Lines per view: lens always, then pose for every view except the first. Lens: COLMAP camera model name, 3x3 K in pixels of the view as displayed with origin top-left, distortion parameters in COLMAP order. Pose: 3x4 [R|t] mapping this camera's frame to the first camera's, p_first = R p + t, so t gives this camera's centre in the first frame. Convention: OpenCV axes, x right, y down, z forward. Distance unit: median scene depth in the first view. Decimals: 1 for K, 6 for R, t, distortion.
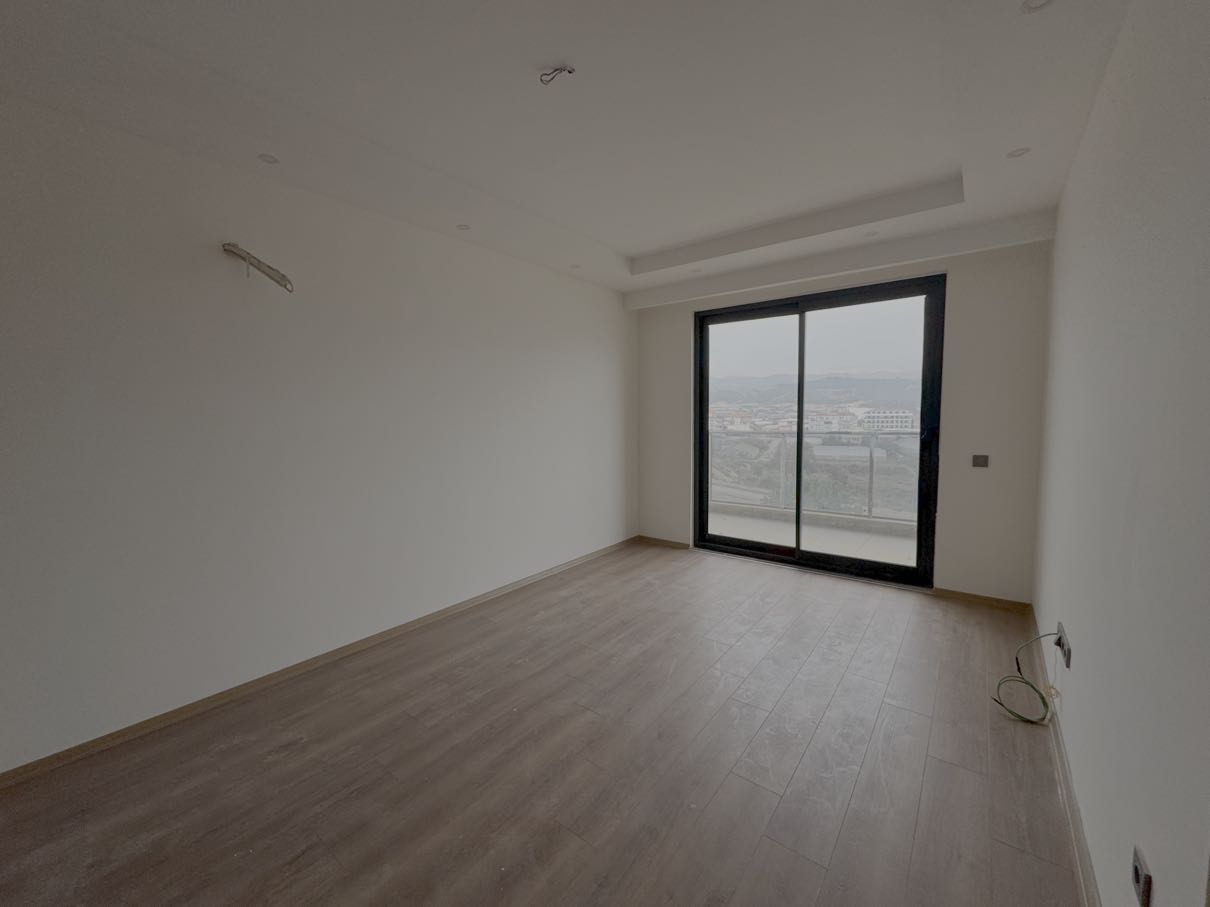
lens RADIAL K [[484.7, 0, 605.0], [0, 484.7, 453.5], [0, 0, 1]] dist [-0.000410, 0.000085]
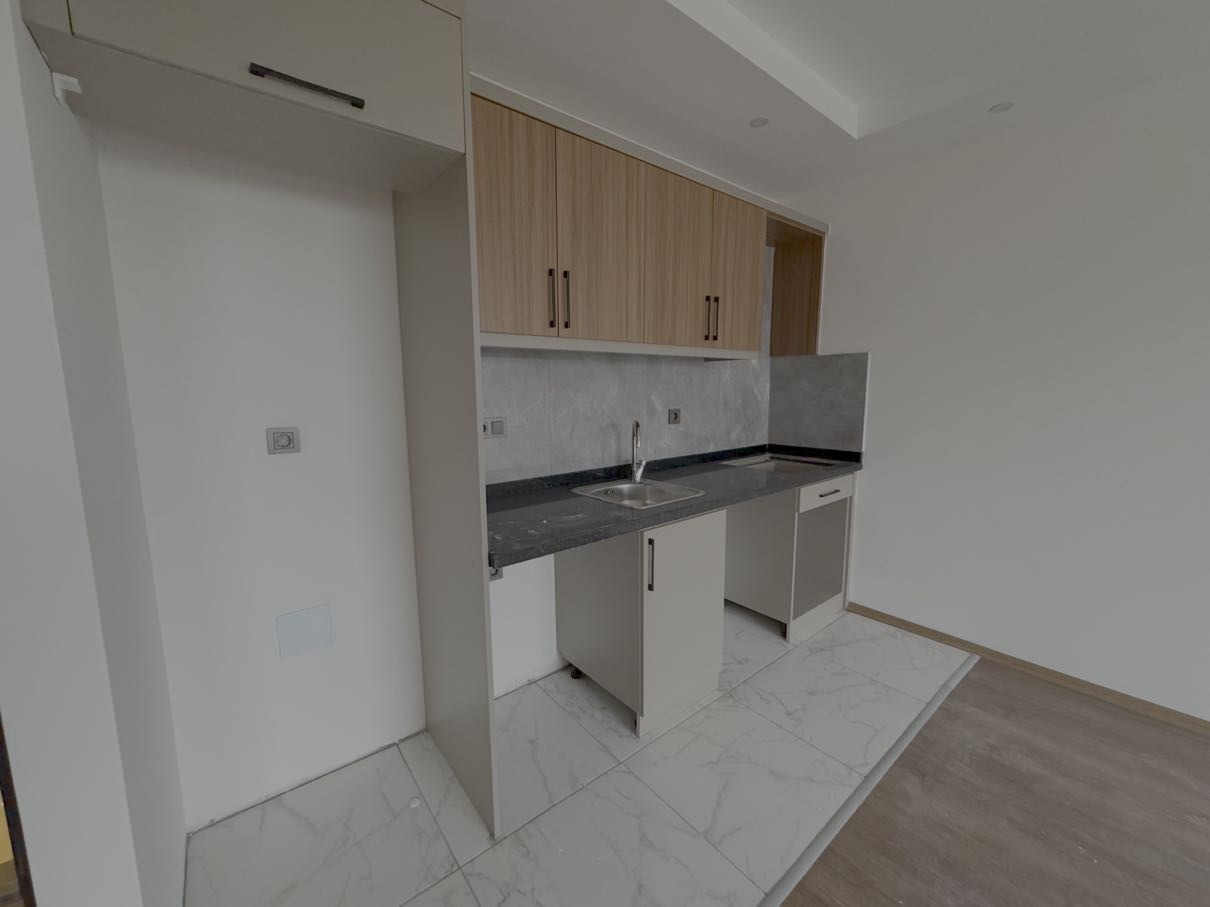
lens RADIAL K [[482.6, 0, 605.0], [0, 482.6, 453.5], [0, 0, 1]] dist [-0.003881, 0.000028]
pose [[-0.219097, 0.148340, -0.964361, 0.156168], [-0.073149, 0.983096, 0.167841, -0.018201], [0.972957, 0.107316, -0.204542, 0.127286]]
